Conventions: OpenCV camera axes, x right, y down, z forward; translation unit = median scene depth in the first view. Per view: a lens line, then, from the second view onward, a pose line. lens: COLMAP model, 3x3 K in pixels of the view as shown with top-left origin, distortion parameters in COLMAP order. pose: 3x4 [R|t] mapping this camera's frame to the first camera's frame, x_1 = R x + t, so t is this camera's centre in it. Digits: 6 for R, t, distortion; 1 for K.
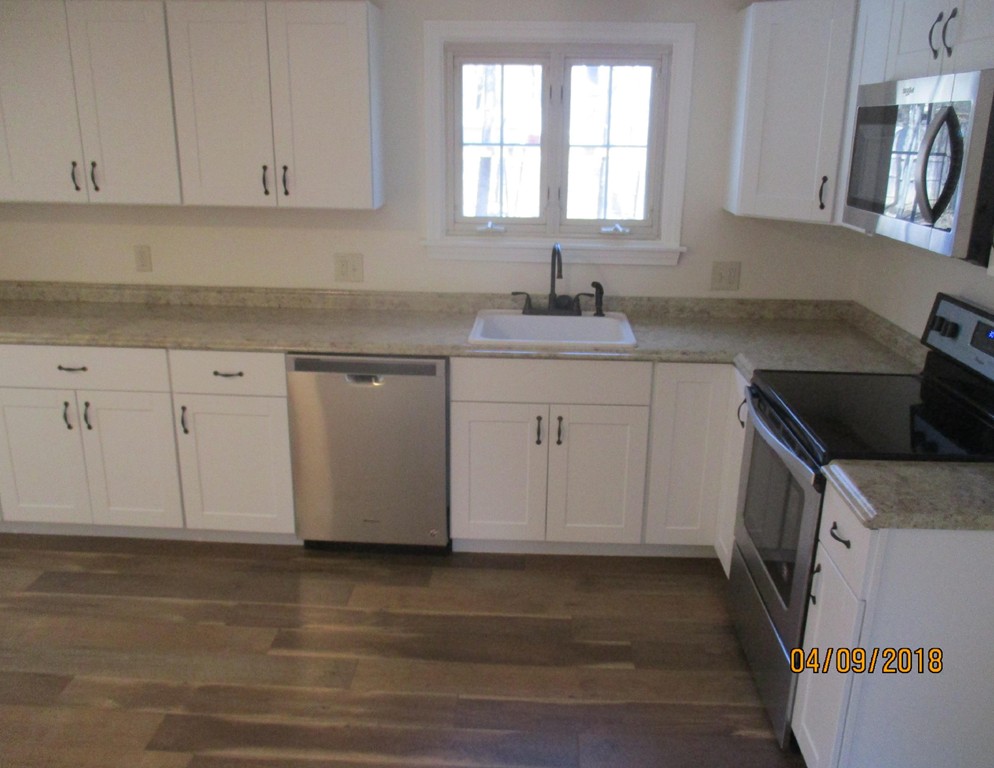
lens RADIAL K [[849.8, 0, 497.0], [0, 849.8, 384.0], [0, 0, 1]] dist [-0.007228, -0.002979]
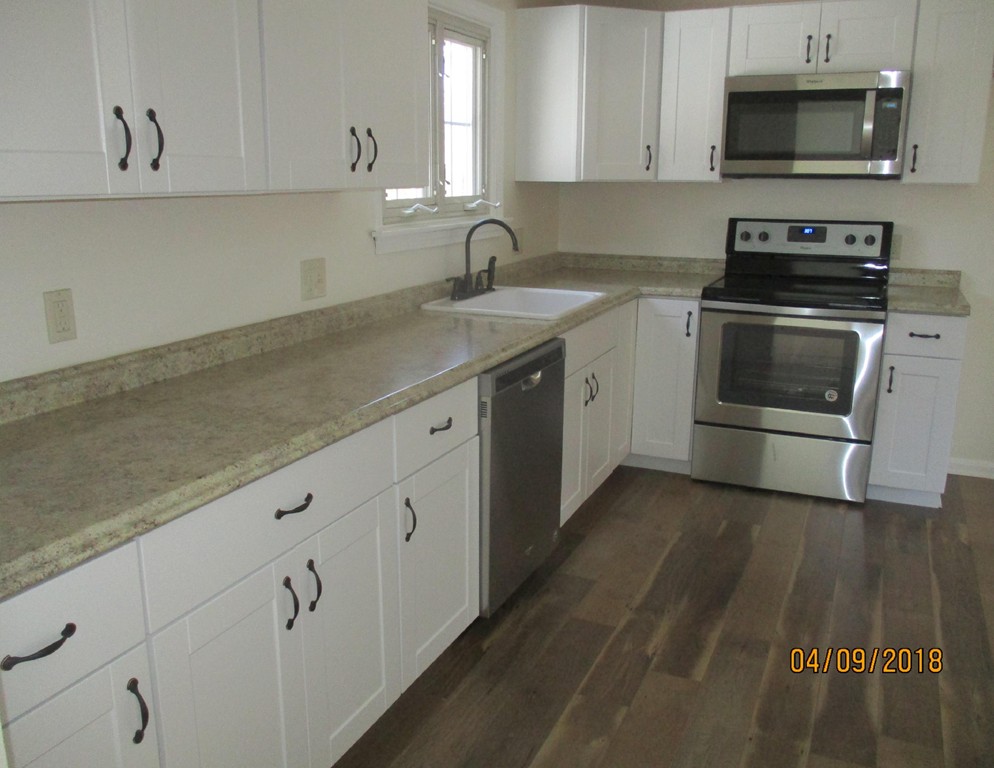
lens RADIAL K [[854.2, 0, 509.6], [0, 854.2, 380.7], [0, 0, 1]] dist [-0.013026, -0.021803]
pose [[0.352443, -0.234940, 0.905863, -0.898650], [0.267333, 0.952915, 0.143132, -0.129113], [-0.896837, 0.191721, 0.398655, 0.655107]]
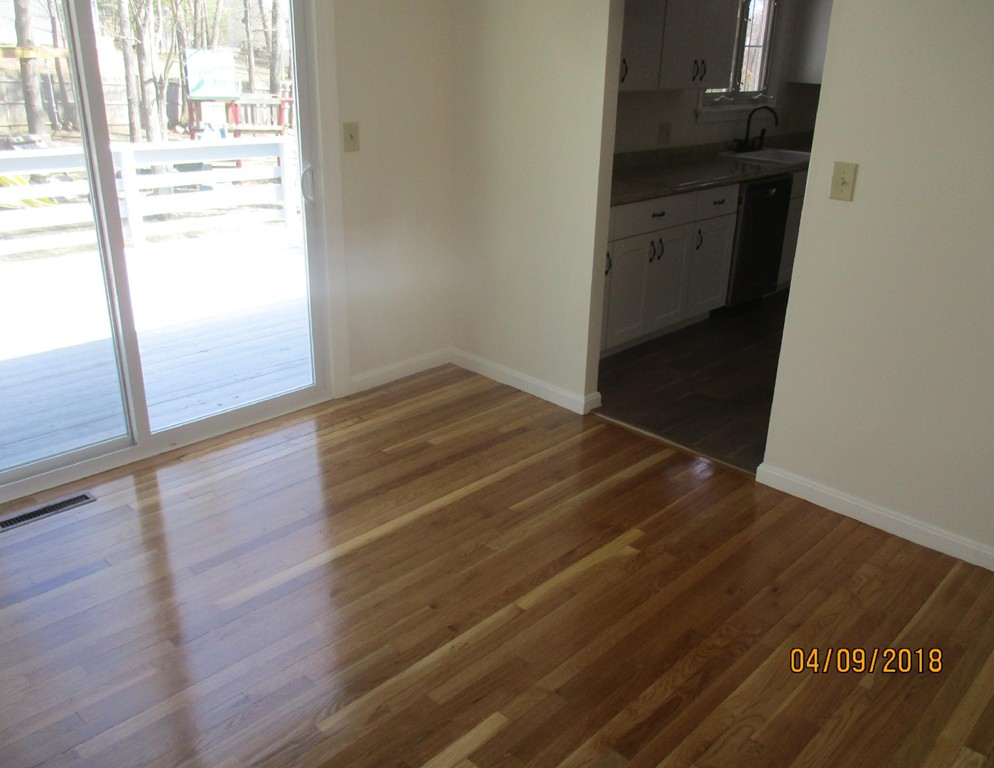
lens RADIAL K [[854.2, 0, 509.6], [0, 854.2, 380.7], [0, 0, 1]] dist [-0.013026, -0.021803]
pose [[0.646903, -0.279751, 0.709405, -1.681805], [0.202594, 0.959897, 0.193787, -0.076408], [-0.735168, 0.018360, 0.677637, 0.251840]]
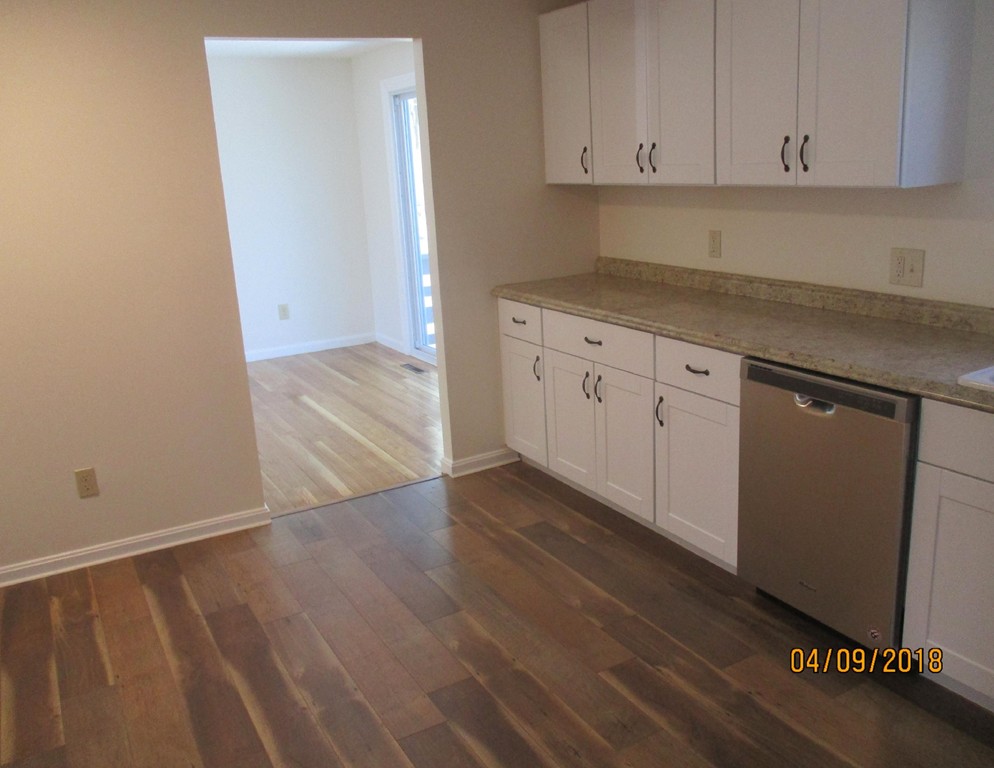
lens RADIAL K [[854.2, 0, 509.6], [0, 854.2, 380.7], [0, 0, 1]] dist [-0.013026, -0.021803]
pose [[0.545057, 0.171907, -0.820586, 0.315619], [-0.182562, 0.979603, 0.083957, -0.040208], [0.818281, 0.104046, 0.565323, 0.320660]]
